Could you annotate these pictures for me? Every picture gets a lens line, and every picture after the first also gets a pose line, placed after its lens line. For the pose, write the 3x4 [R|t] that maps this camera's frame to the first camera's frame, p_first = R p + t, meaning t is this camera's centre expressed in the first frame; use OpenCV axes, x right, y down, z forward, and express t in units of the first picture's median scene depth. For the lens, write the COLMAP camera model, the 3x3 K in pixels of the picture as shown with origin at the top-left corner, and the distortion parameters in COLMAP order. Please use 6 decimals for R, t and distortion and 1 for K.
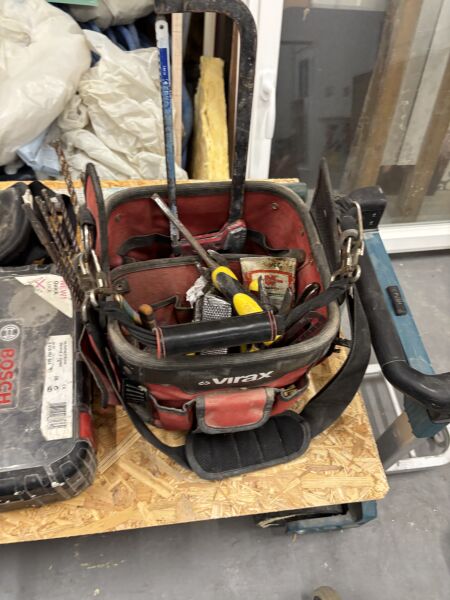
lens RADIAL K [[448.5, 0, 220.9], [0, 448.5, 297.8], [0, 0, 1]] dist [0.025937, -0.042347]
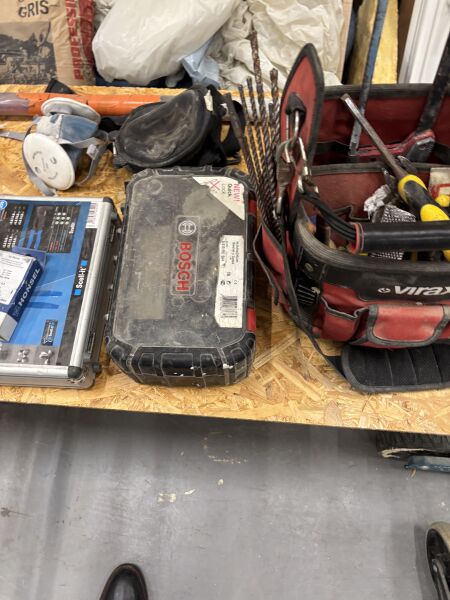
lens RADIAL K [[448.5, 0, 227.7], [0, 448.5, 302.0], [0, 0, 1]] dist [0.025937, -0.042347]
pose [[0.971709, 0.124530, -0.200683, -0.139617], [-0.097193, 0.985259, 0.140777, 0.090733], [0.215255, -0.117290, 0.969489, -0.030543]]
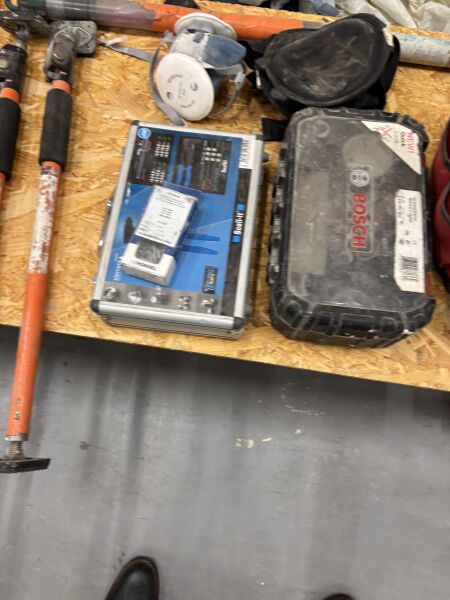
lens RADIAL K [[448.5, 0, 225.7], [0, 448.5, 298.9], [0, 0, 1]] dist [0.025937, -0.042347]
pose [[0.961991, 0.225541, -0.153964, -0.532401], [-0.181550, 0.949373, 0.256379, 0.127972], [0.203993, -0.218682, 0.954235, -0.055100]]
